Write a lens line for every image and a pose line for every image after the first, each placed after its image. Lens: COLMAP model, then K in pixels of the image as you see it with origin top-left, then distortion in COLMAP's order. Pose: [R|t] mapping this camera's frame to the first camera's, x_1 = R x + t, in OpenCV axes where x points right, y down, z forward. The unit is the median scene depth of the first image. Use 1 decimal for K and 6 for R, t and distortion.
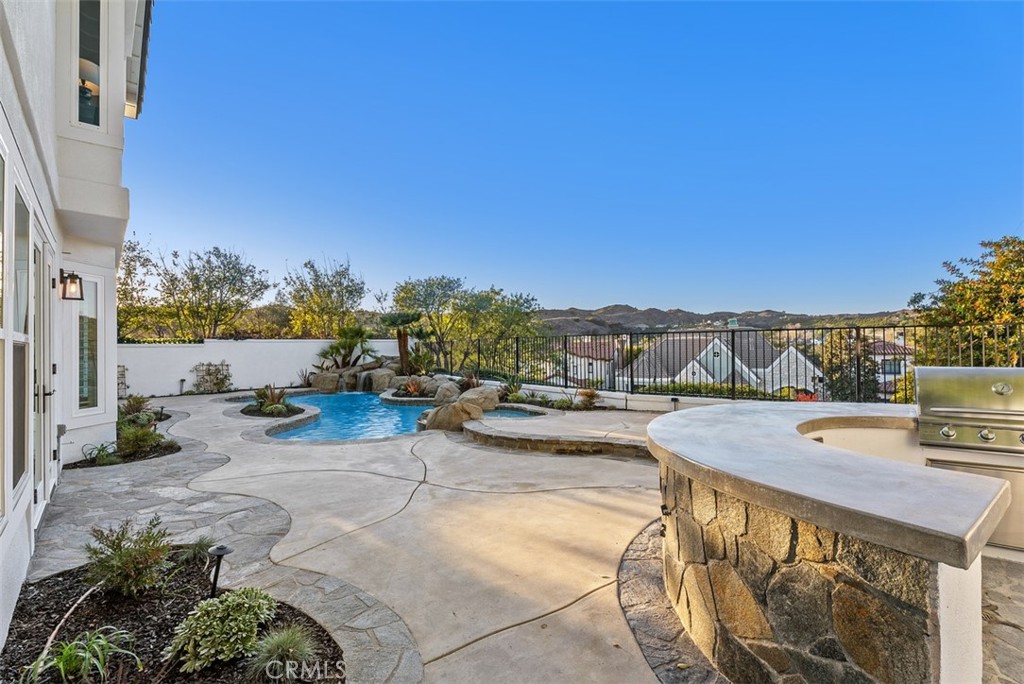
lens RADIAL K [[458.9, 0, 514.3], [0, 458.9, 343.6], [0, 0, 1]] dist [-0.000474, 0.000024]
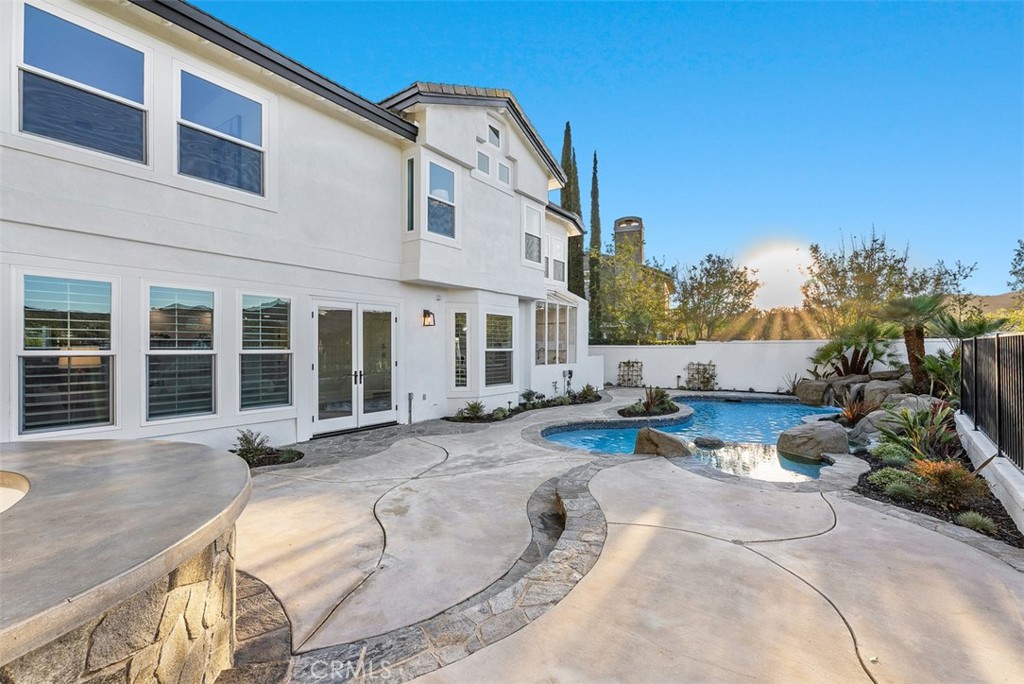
lens RADIAL K [[458.9, 0, 513.9], [0, 458.9, 343.4], [0, 0, 1]] dist [-0.000474, 0.000024]
pose [[0.237066, 0.002289, -0.971491, 0.784251], [0.005309, 0.999979, 0.003652, -0.026869], [0.971479, -0.006024, 0.237049, 0.799270]]
